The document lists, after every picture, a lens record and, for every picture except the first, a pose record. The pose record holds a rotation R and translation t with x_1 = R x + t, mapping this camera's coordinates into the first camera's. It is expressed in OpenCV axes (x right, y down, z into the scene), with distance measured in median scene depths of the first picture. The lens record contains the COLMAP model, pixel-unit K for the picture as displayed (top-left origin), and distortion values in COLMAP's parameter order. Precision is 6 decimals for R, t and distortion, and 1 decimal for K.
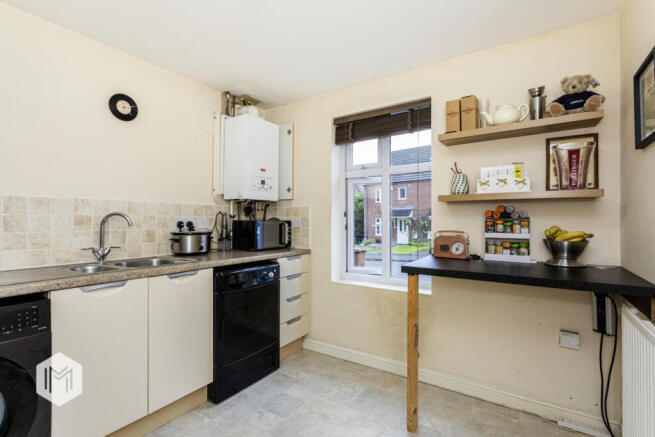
lens RADIAL K [[311.1, 0, 327.5], [0, 311.1, 218.5], [0, 0, 1]] dist [0.001423, 0.000322]
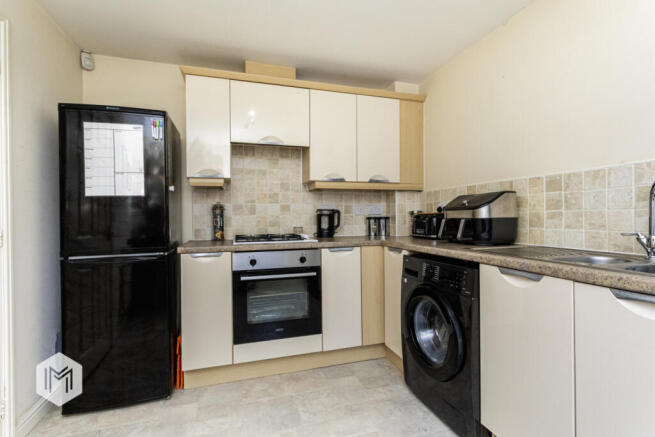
lens RADIAL K [[311.1, 0, 327.5], [0, 311.1, 218.5], [0, 0, 1]] dist [0.001423, 0.000322]
pose [[-0.637128, 0.014676, -0.770618, 0.217510], [0.019419, 0.999807, 0.002985, 0.051270], [0.770513, -0.013062, -0.637290, 1.011598]]
